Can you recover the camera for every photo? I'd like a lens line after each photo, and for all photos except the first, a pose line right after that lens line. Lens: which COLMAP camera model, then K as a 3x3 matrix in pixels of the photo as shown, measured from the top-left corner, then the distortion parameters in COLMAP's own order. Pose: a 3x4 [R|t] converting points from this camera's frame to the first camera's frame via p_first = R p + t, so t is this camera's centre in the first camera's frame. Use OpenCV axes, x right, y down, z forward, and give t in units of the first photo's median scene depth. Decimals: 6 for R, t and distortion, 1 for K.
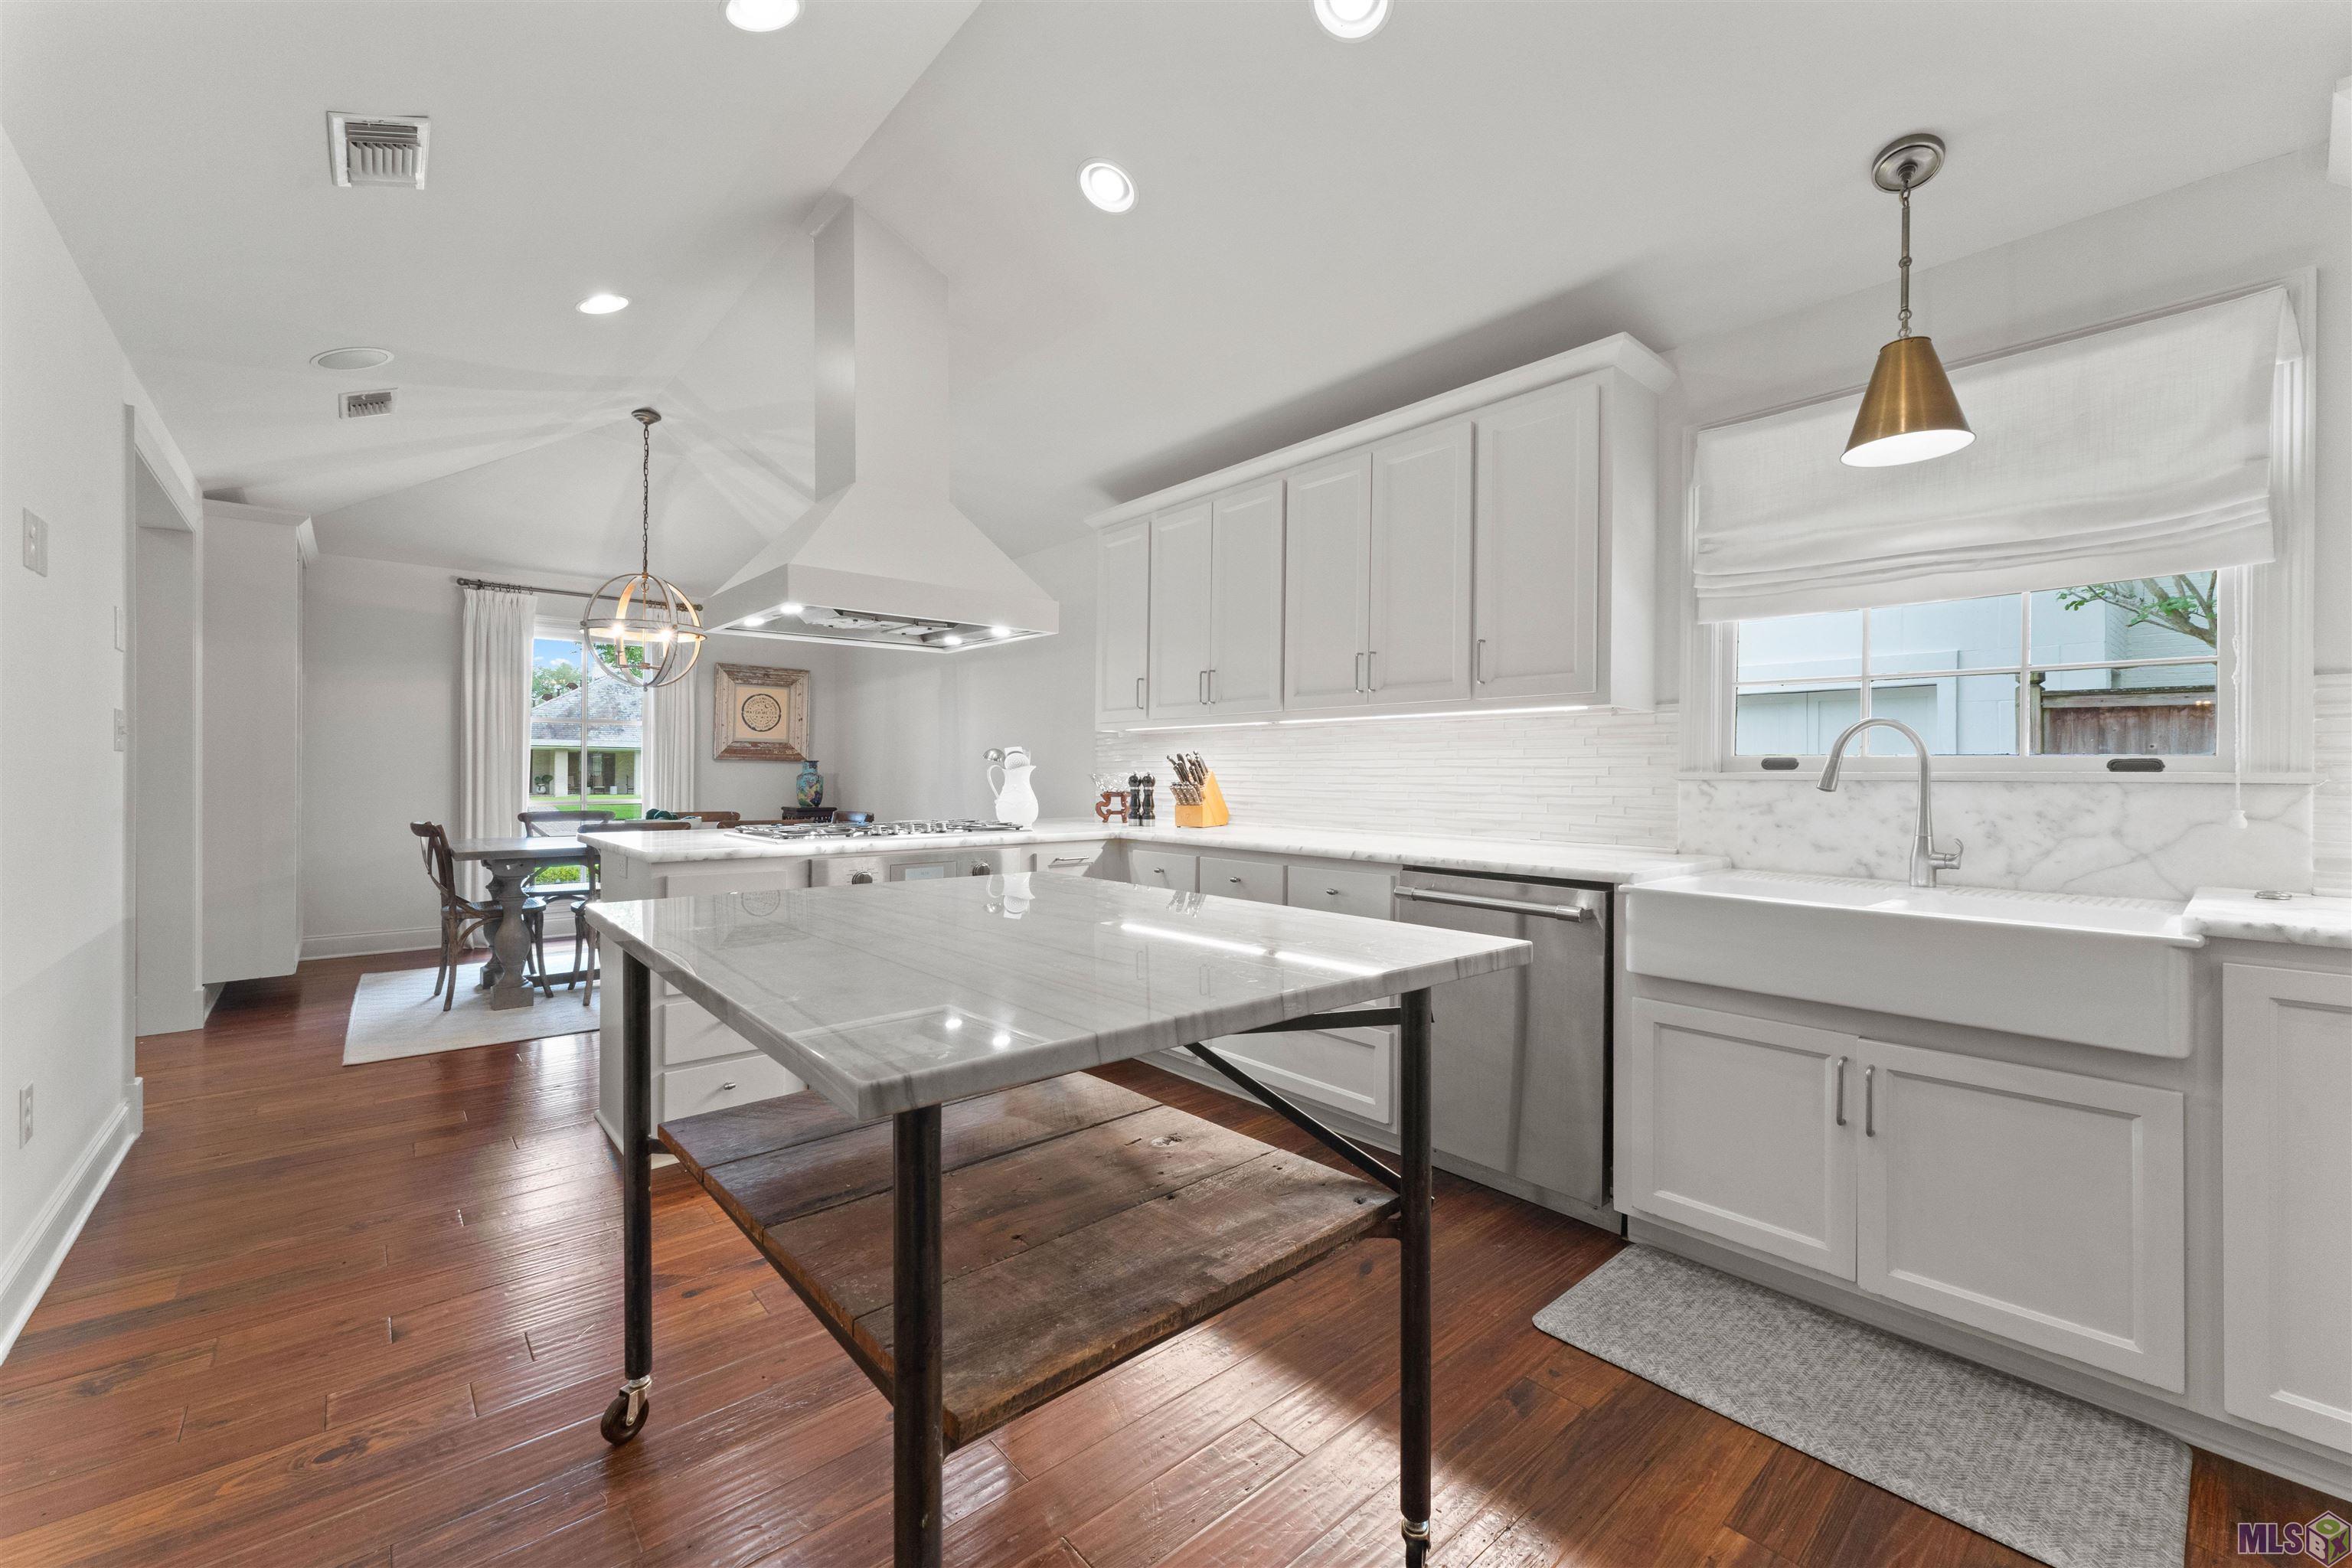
lens RADIAL K [[946.5, 0, 1171.7], [0, 946.5, 772.0], [0, 0, 1]] dist [0.002697, 0.000619]
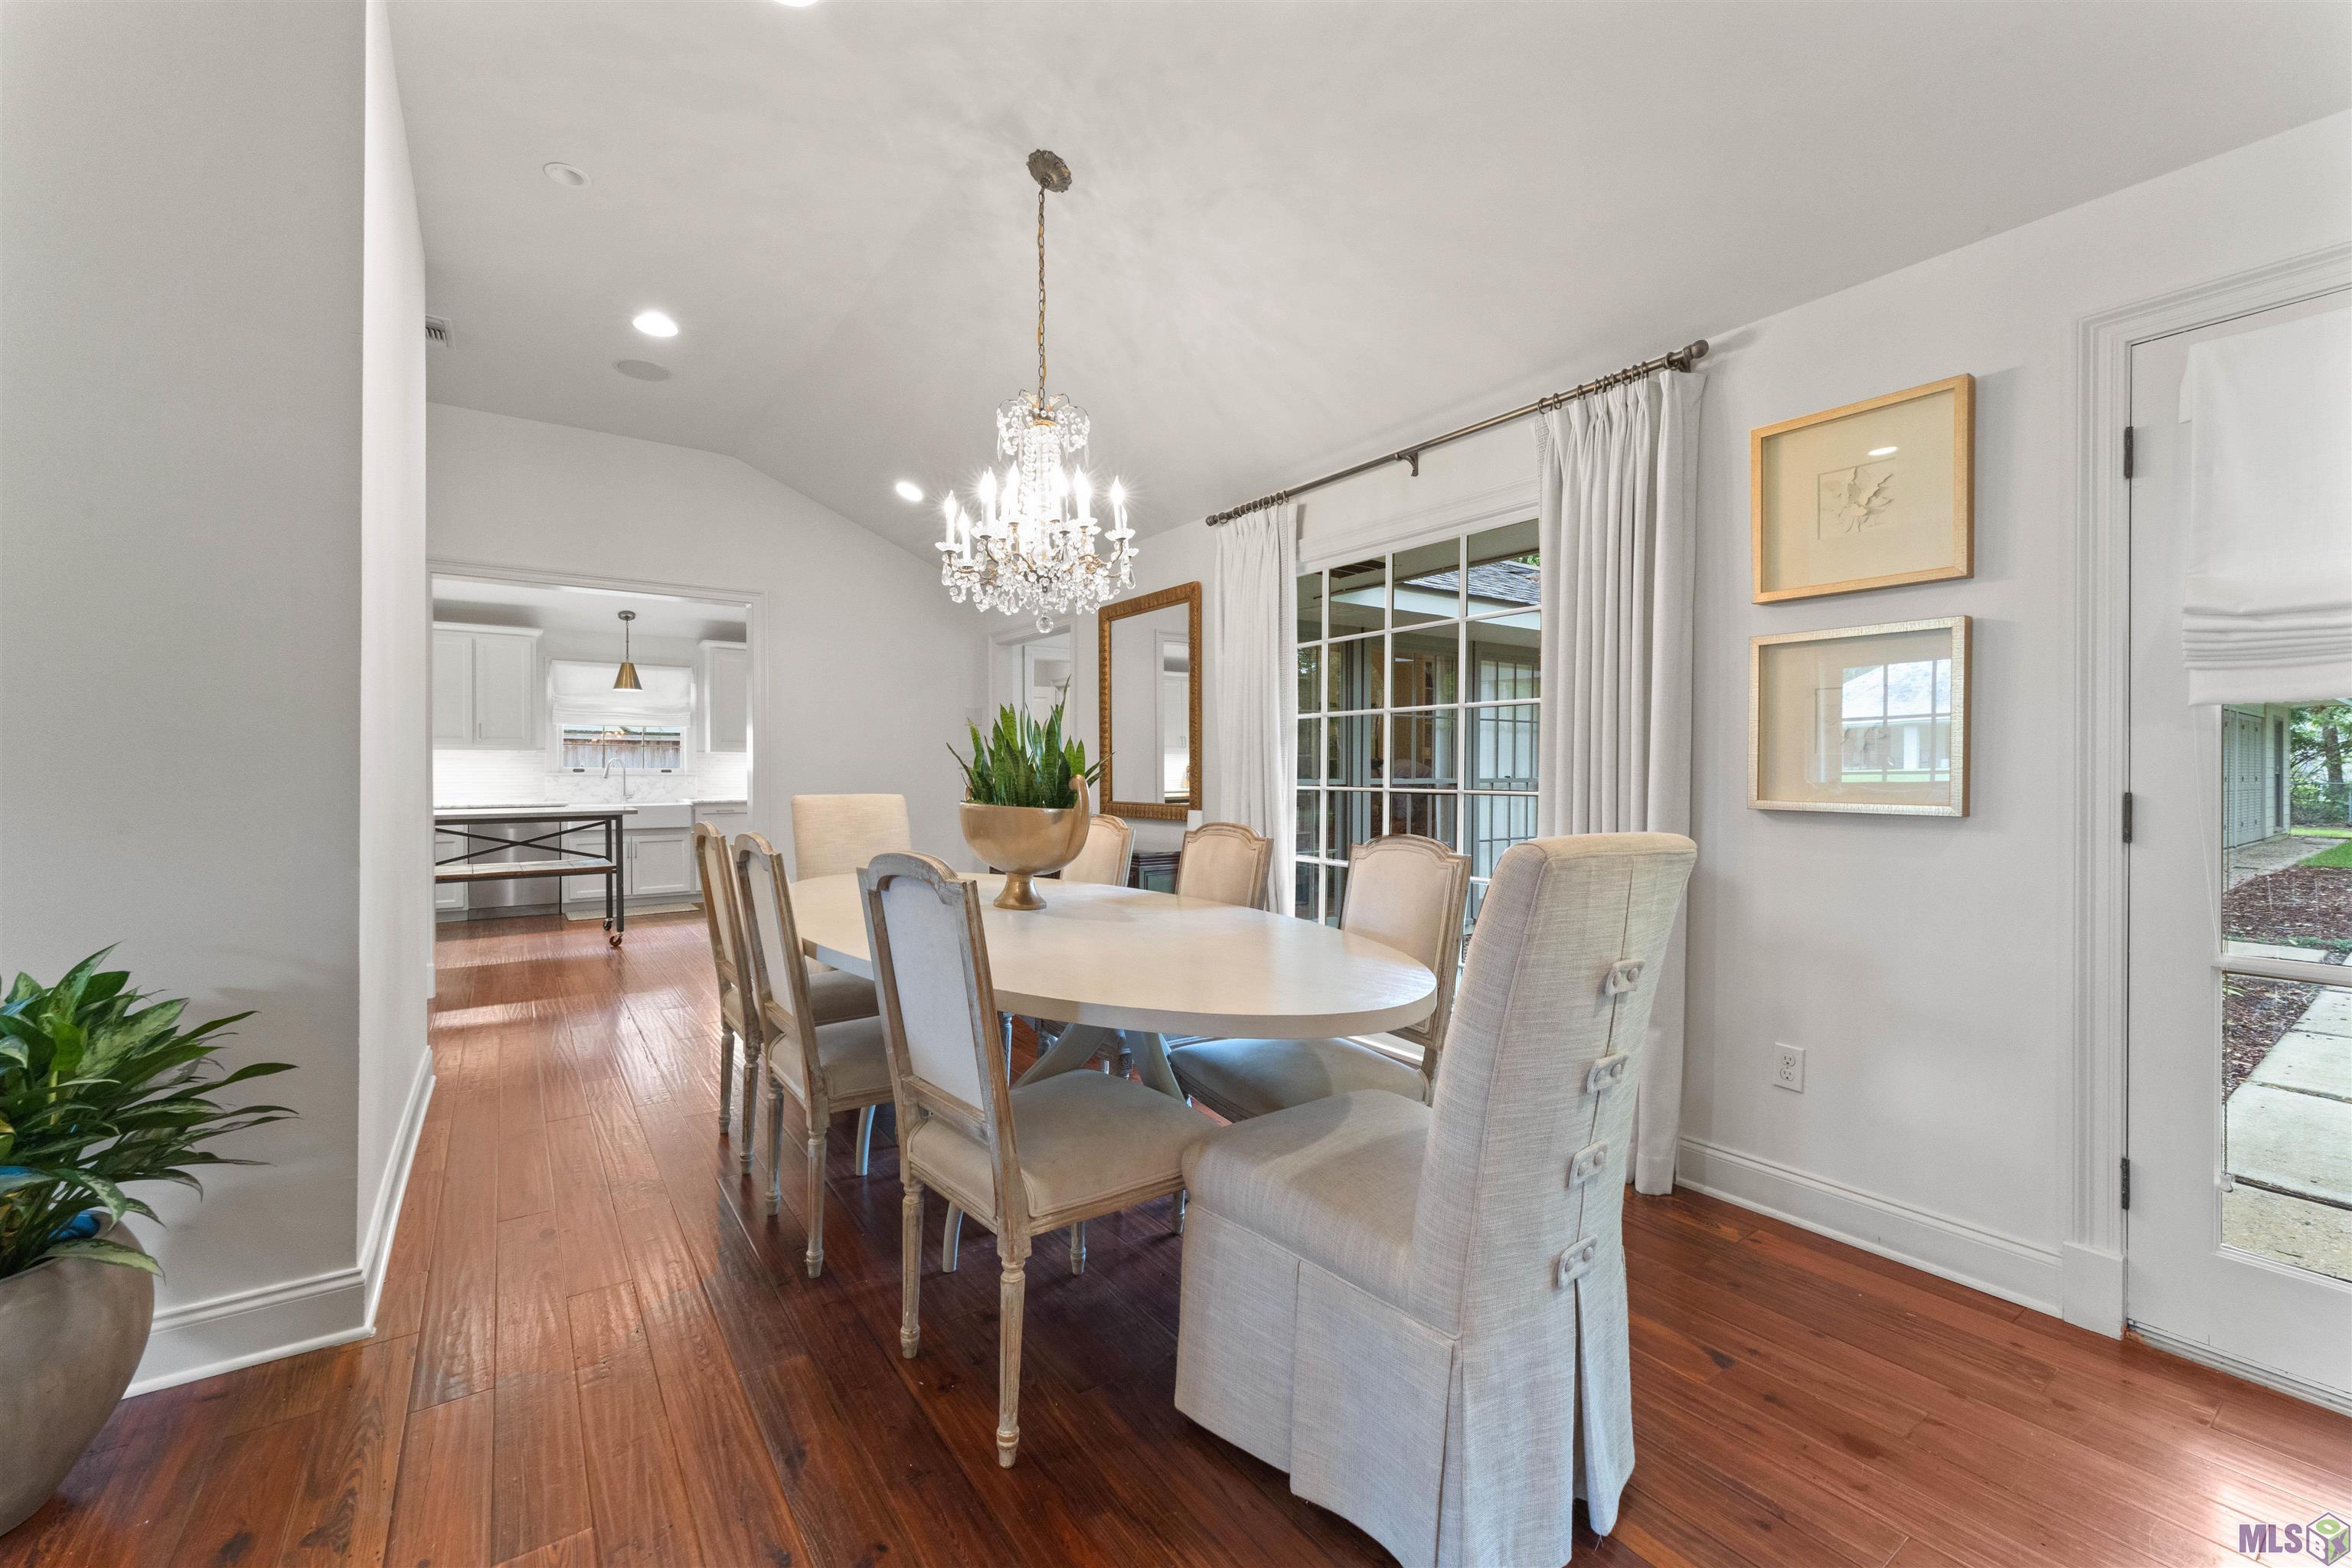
lens RADIAL K [[946.5, 0, 1171.7], [0, 946.5, 772.0], [0, 0, 1]] dist [0.002697, 0.000619]
pose [[0.107109, -0.004602, 0.994237, -1.313544], [-0.005016, 0.999974, 0.005169, -0.016465], [-0.994235, -0.005541, 0.107083, -0.751818]]
